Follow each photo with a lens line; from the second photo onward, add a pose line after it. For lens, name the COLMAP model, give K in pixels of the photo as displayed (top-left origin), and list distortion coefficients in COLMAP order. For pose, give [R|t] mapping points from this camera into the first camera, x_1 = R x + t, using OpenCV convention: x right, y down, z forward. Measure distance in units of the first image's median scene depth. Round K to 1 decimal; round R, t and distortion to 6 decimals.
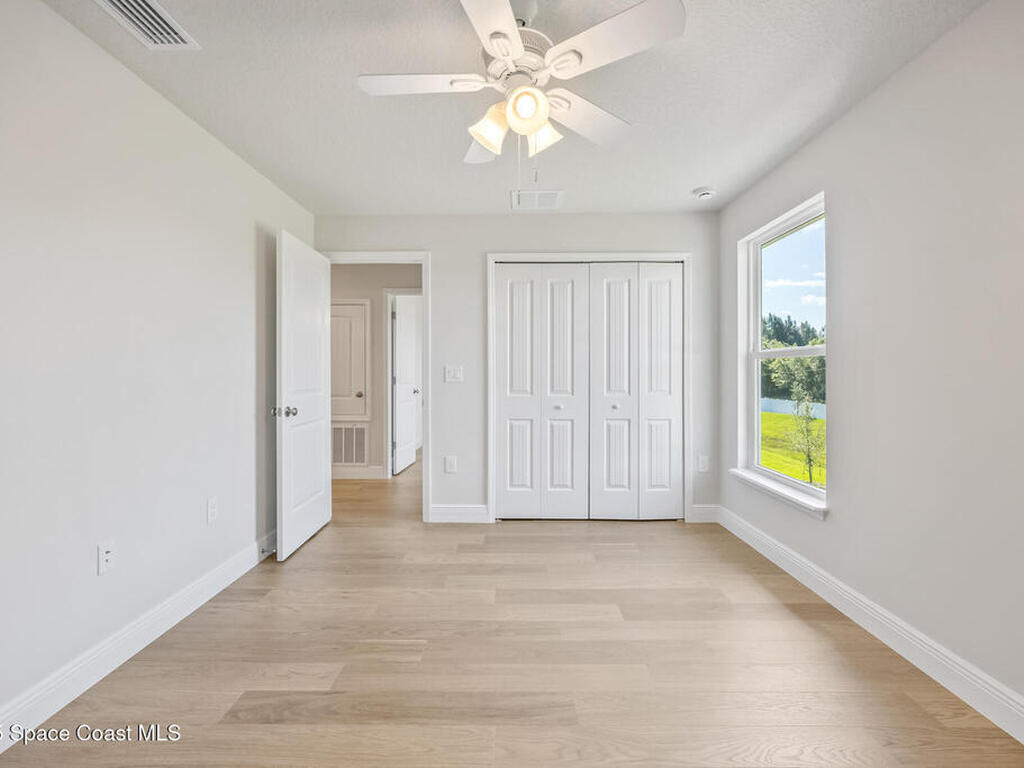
lens RADIAL K [[452.2, 0, 512.0], [0, 452.2, 384.0], [0, 0, 1]] dist [-0.002140, -0.000045]
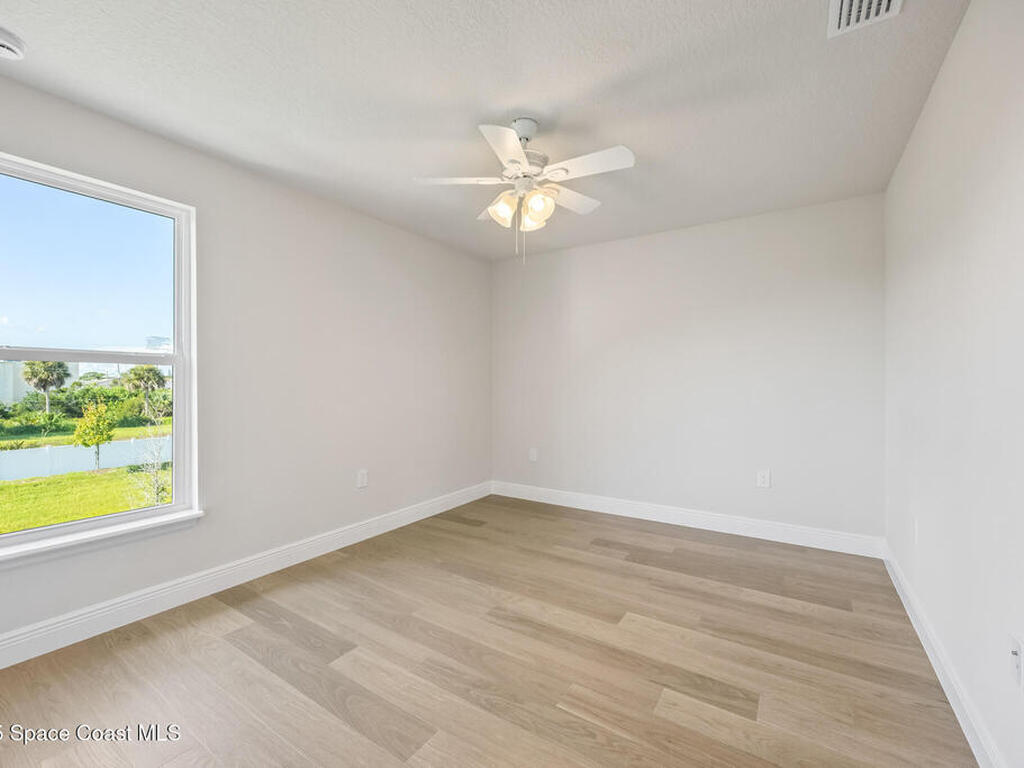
lens RADIAL K [[442.3, 0, 512.0], [0, 442.3, 384.0], [0, 0, 1]] dist [0.000427, 0.000120]
pose [[-0.842362, 0.000793, 0.538911, -0.571559], [0.016138, 0.999588, 0.023754, -0.043470], [-0.538670, 0.028706, -0.842028, 1.754946]]
